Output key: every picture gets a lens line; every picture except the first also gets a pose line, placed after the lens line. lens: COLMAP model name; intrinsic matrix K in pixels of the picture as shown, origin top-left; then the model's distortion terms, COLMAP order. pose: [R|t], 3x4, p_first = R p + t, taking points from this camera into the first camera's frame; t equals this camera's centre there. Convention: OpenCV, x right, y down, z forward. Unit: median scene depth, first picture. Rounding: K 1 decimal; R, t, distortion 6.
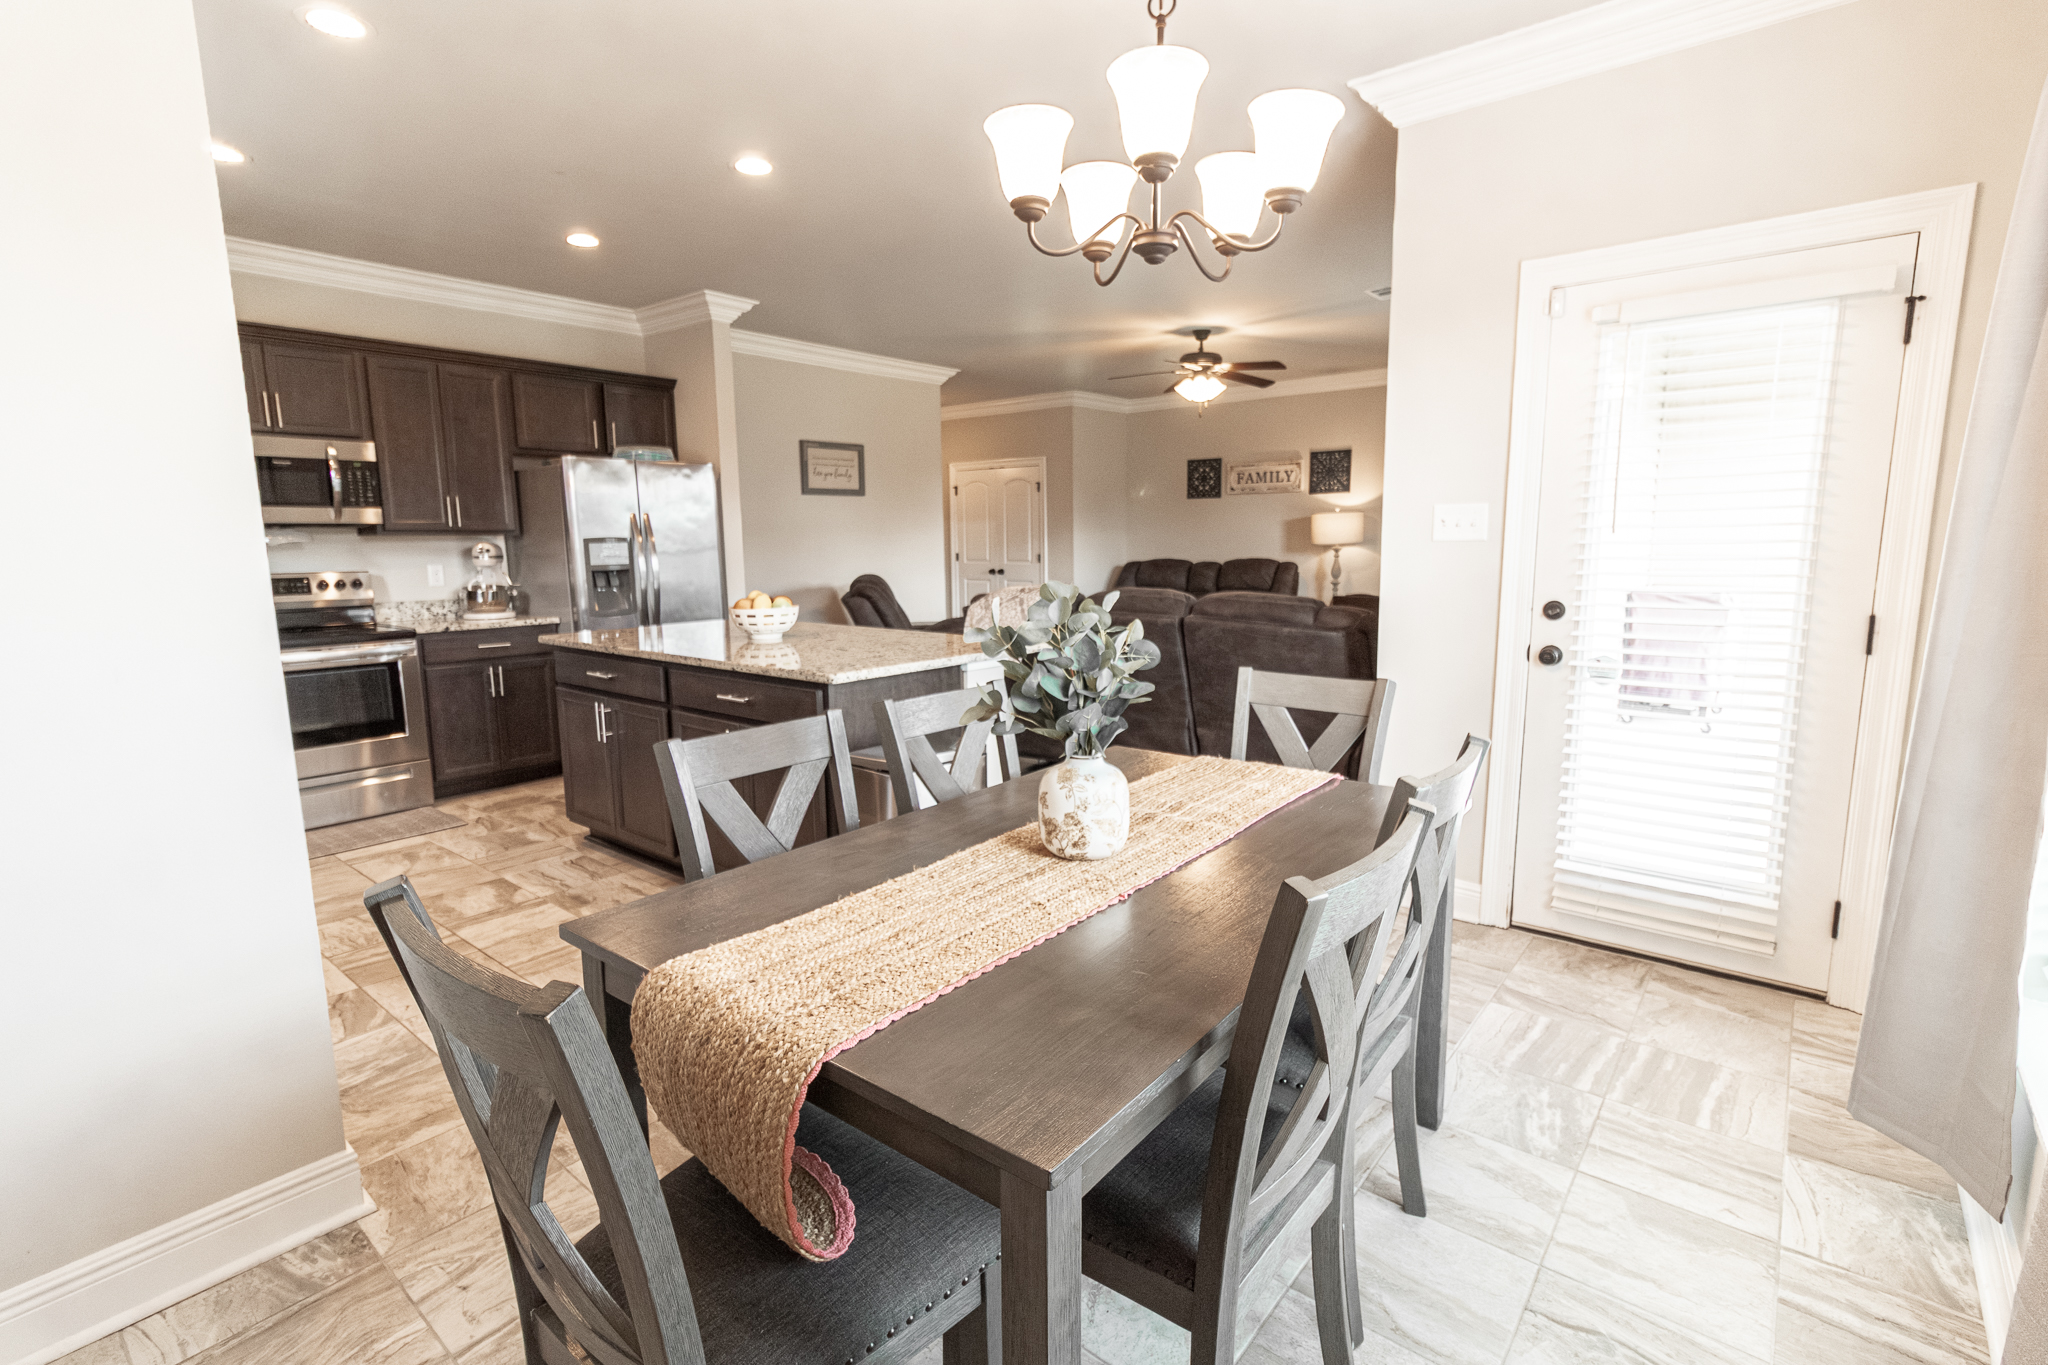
lens RADIAL K [[949.3, 0, 1033.1], [0, 949.3, 674.4], [0, 0, 1]] dist [0.002816, 0.000998]
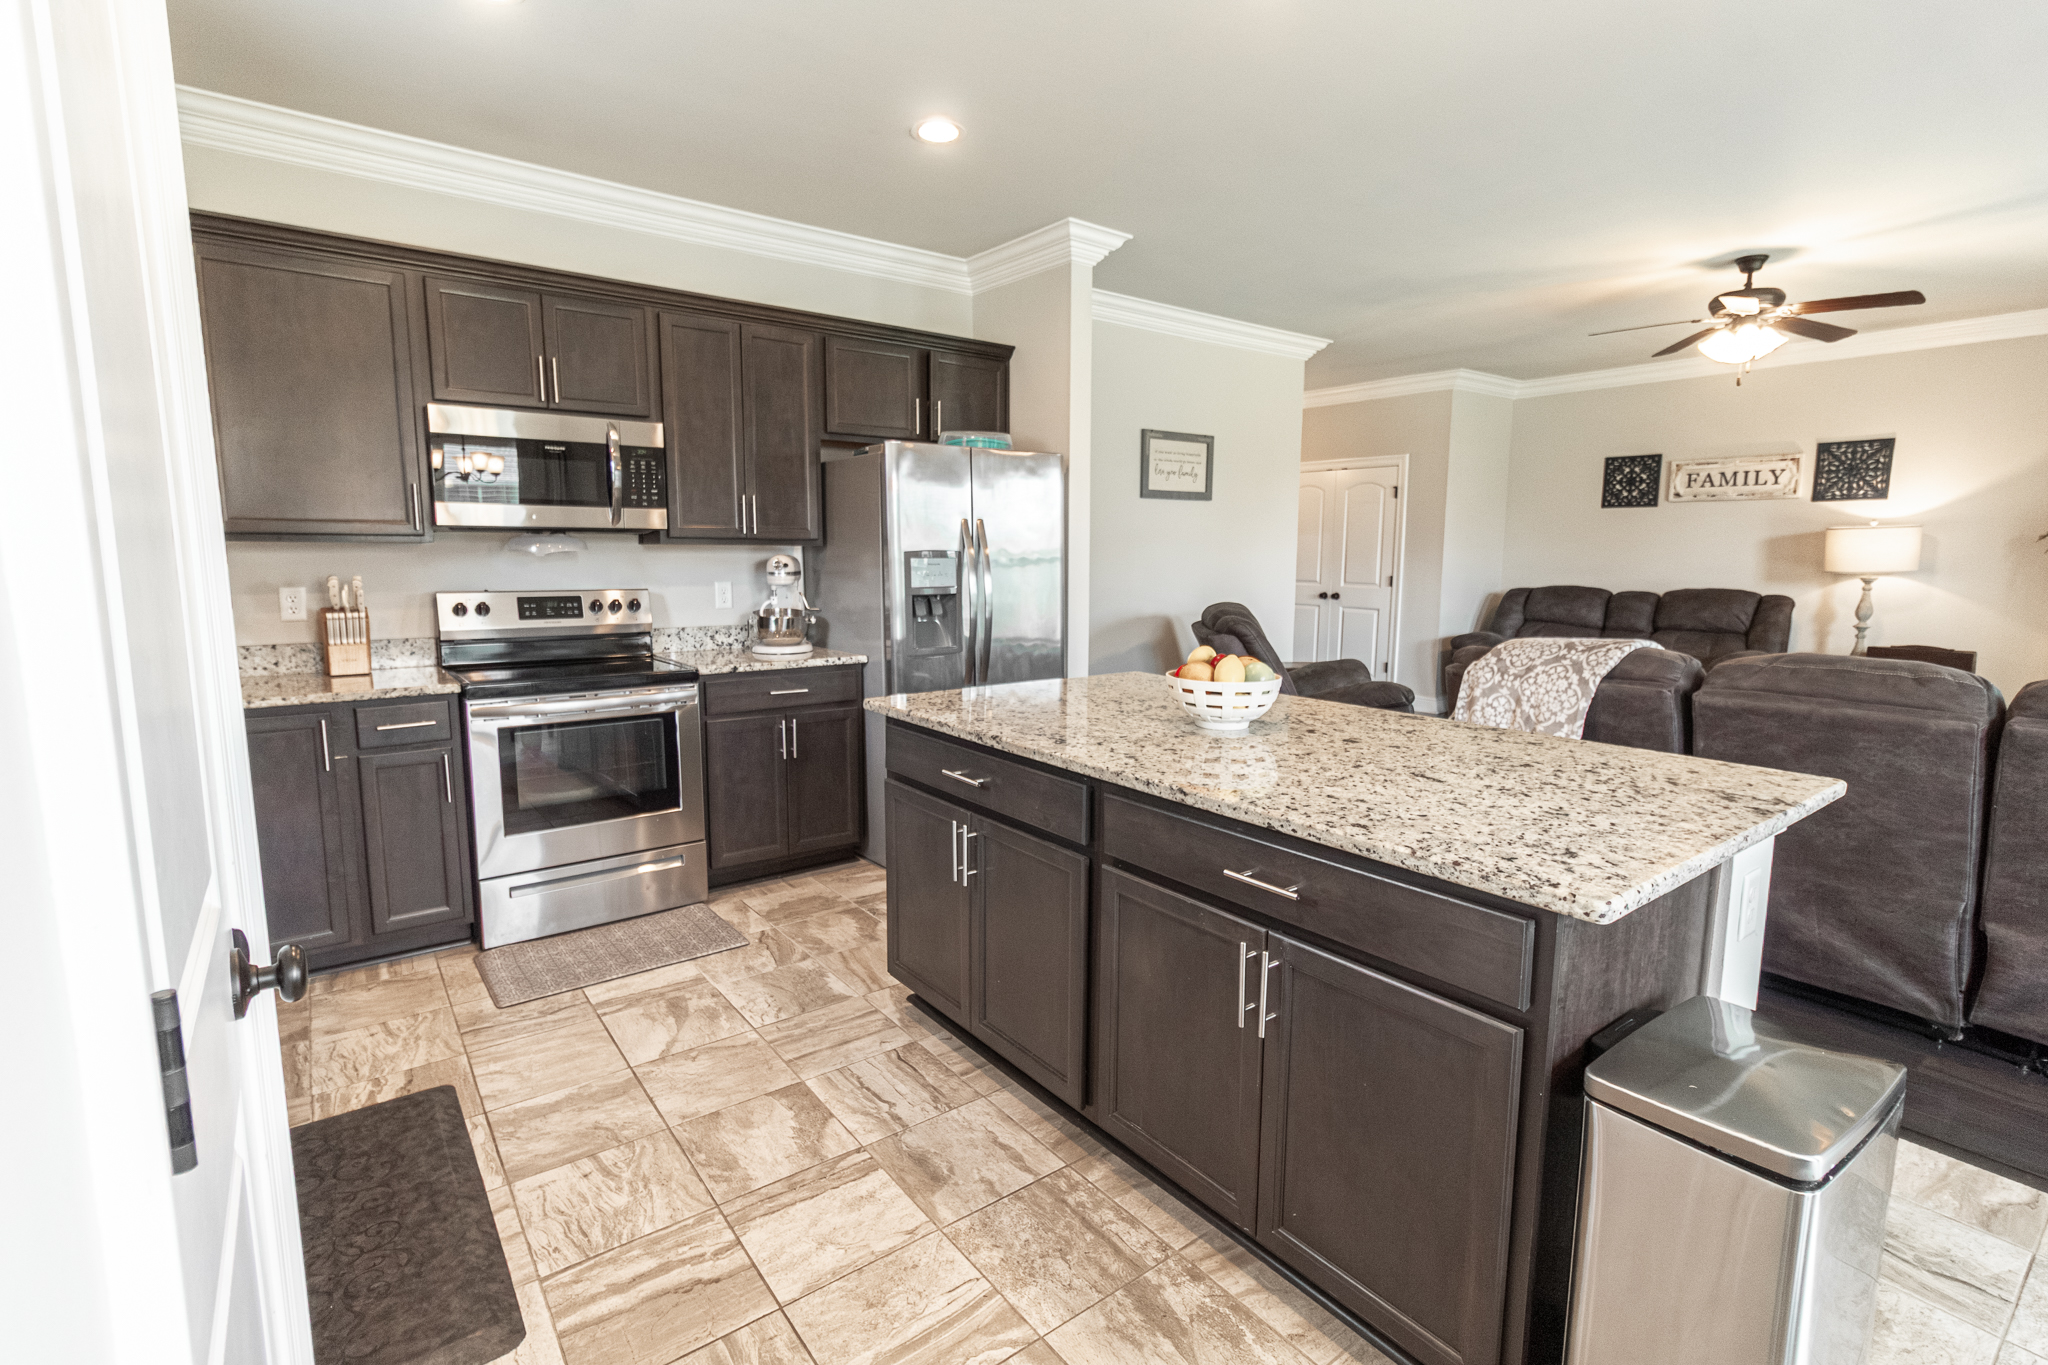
lens RADIAL K [[948.4, 0, 1029.7], [0, 948.4, 673.0], [0, 0, 1]] dist [-0.000849, 0.001280]
pose [[0.972495, 0.045534, -0.228428, -0.202177], [-0.048527, 0.998794, -0.007501, -0.047046], [0.227811, 0.018379, 0.973532, 0.298504]]
